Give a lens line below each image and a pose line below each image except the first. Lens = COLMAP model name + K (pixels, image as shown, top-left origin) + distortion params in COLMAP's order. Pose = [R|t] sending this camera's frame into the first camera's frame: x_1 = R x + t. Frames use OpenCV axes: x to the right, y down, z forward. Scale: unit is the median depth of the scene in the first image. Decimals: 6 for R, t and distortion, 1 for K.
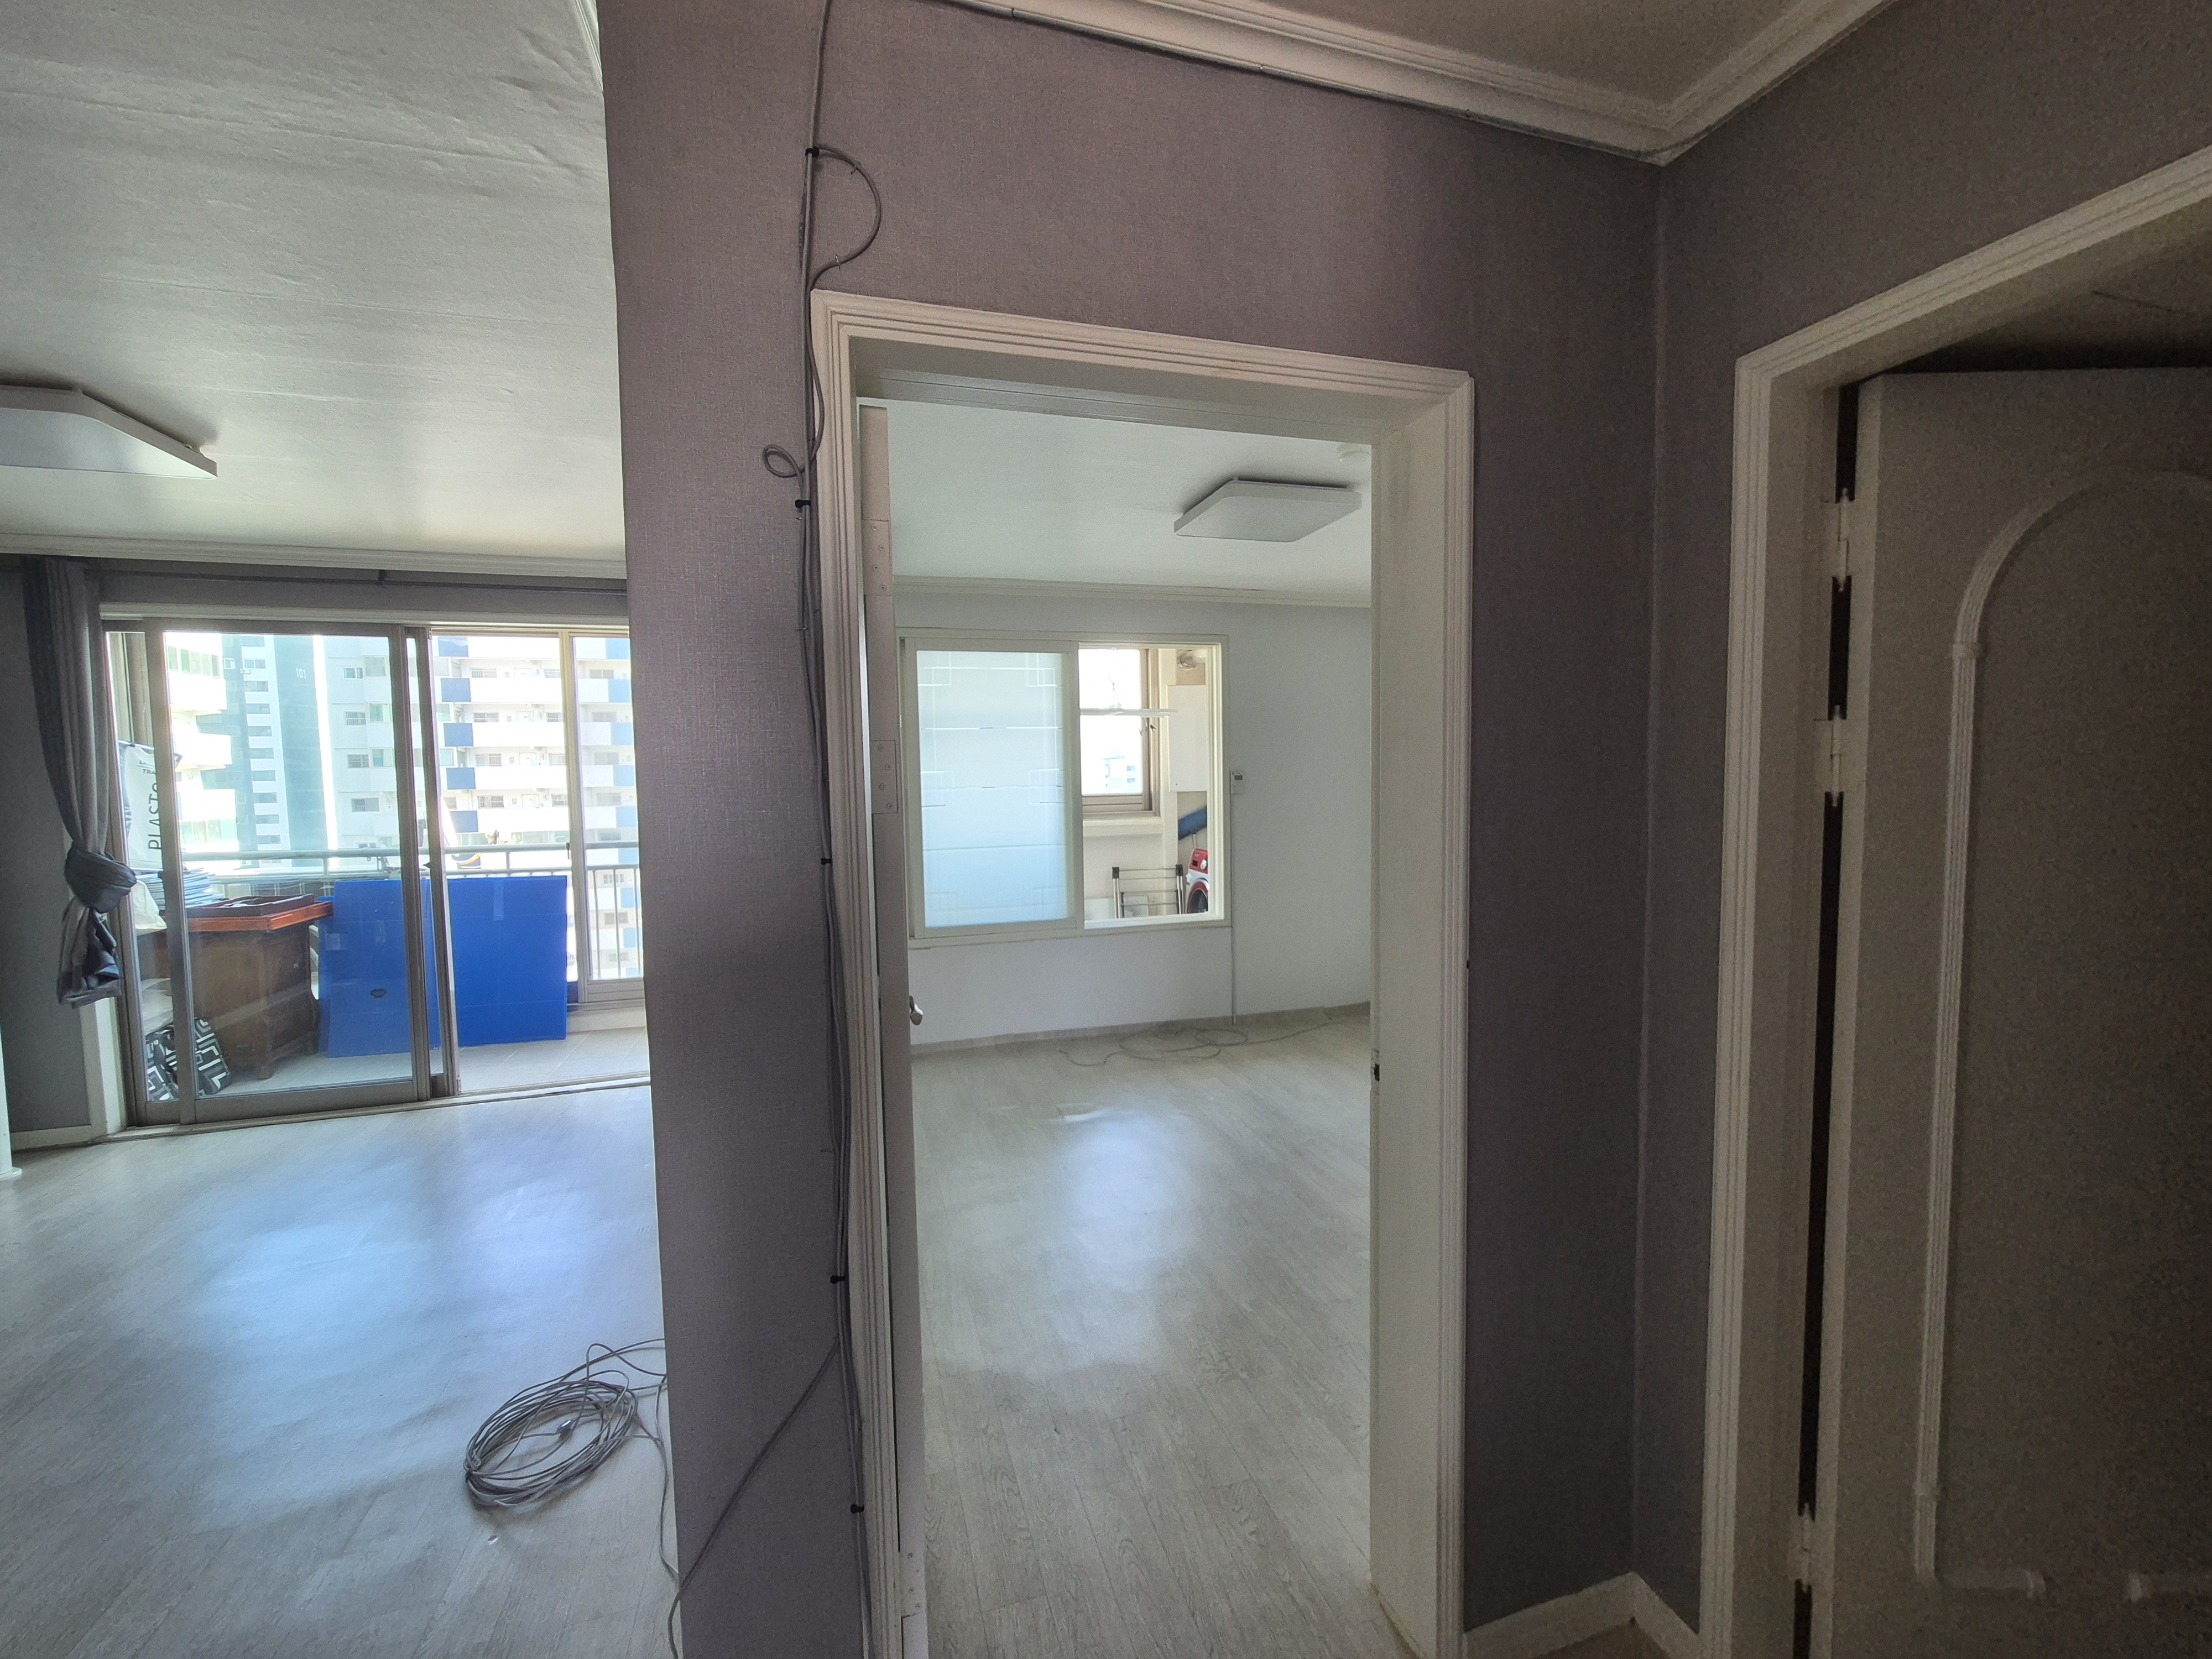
lens RADIAL K [[906.0, 0, 1103.5], [0, 906.0, 832.3], [0, 0, 1]] dist [0.003312, 0.001046]
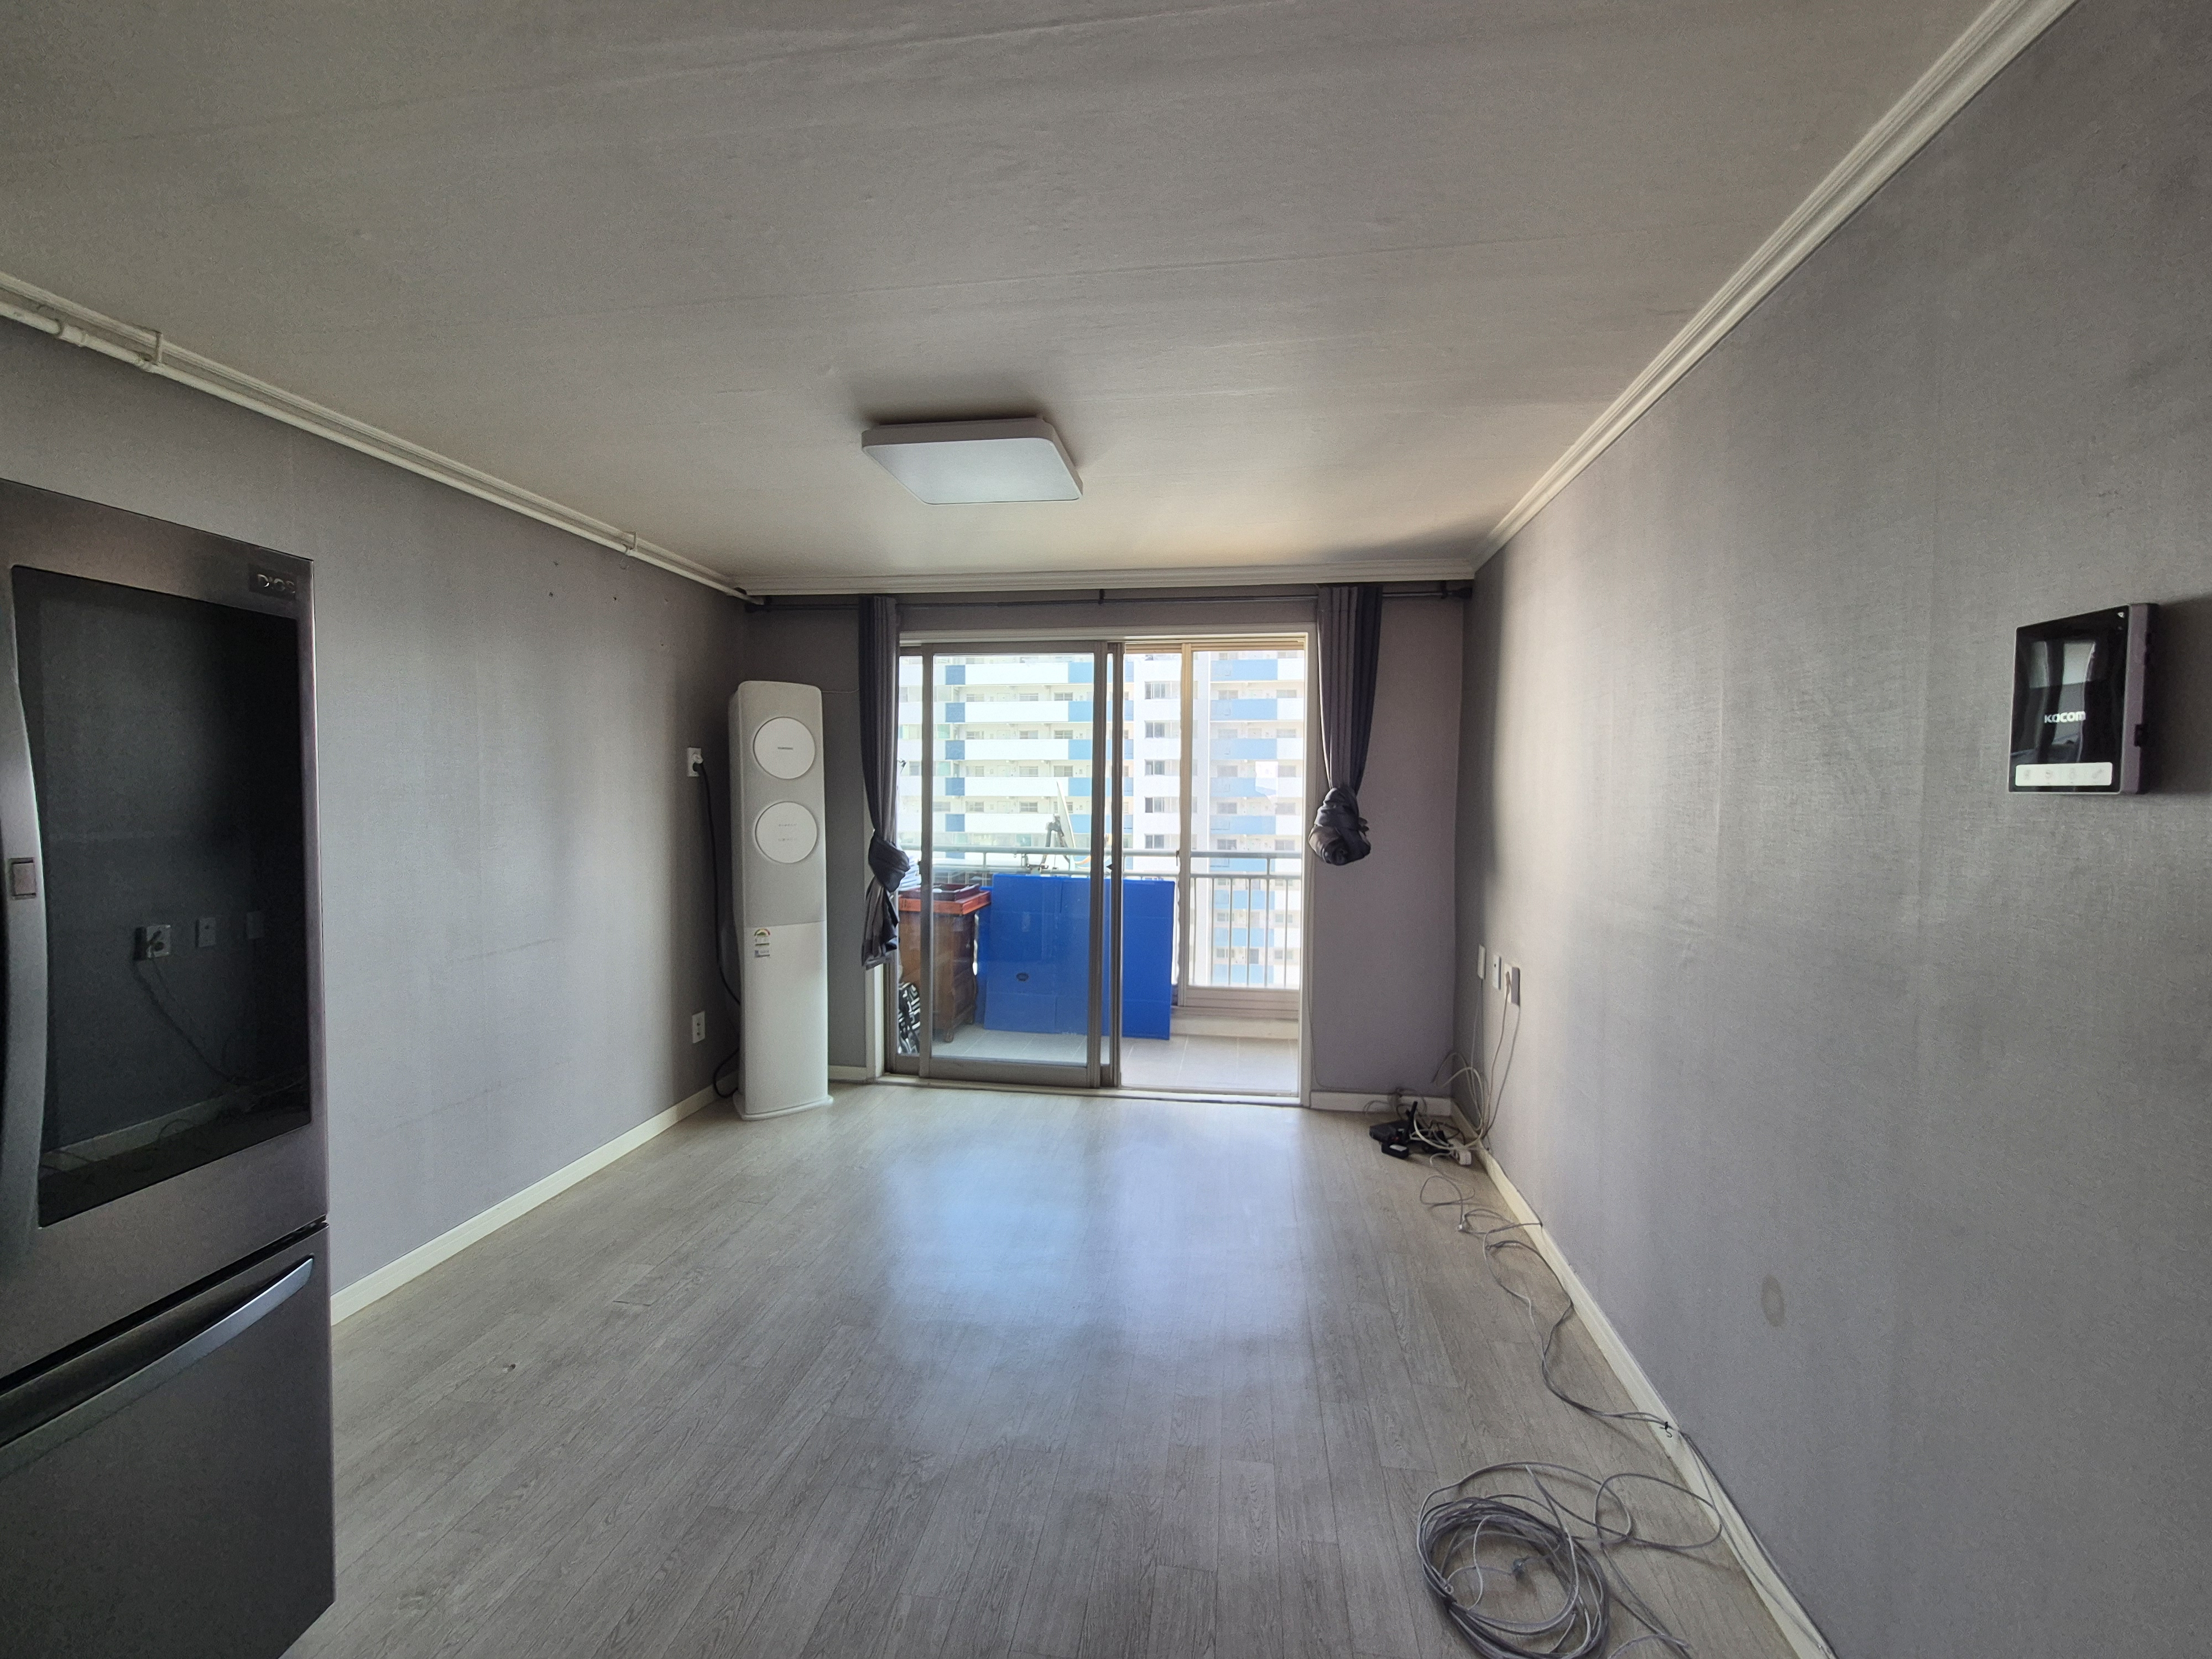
lens RADIAL K [[906.0, 0, 1096.2], [0, 906.0, 831.4], [0, 0, 1]] dist [0.003312, 0.001046]
pose [[0.904752, 0.041762, -0.423886, -0.317114], [-0.050240, 0.998698, -0.008841, 0.005788], [0.422965, 0.029295, 0.905672, 0.035395]]
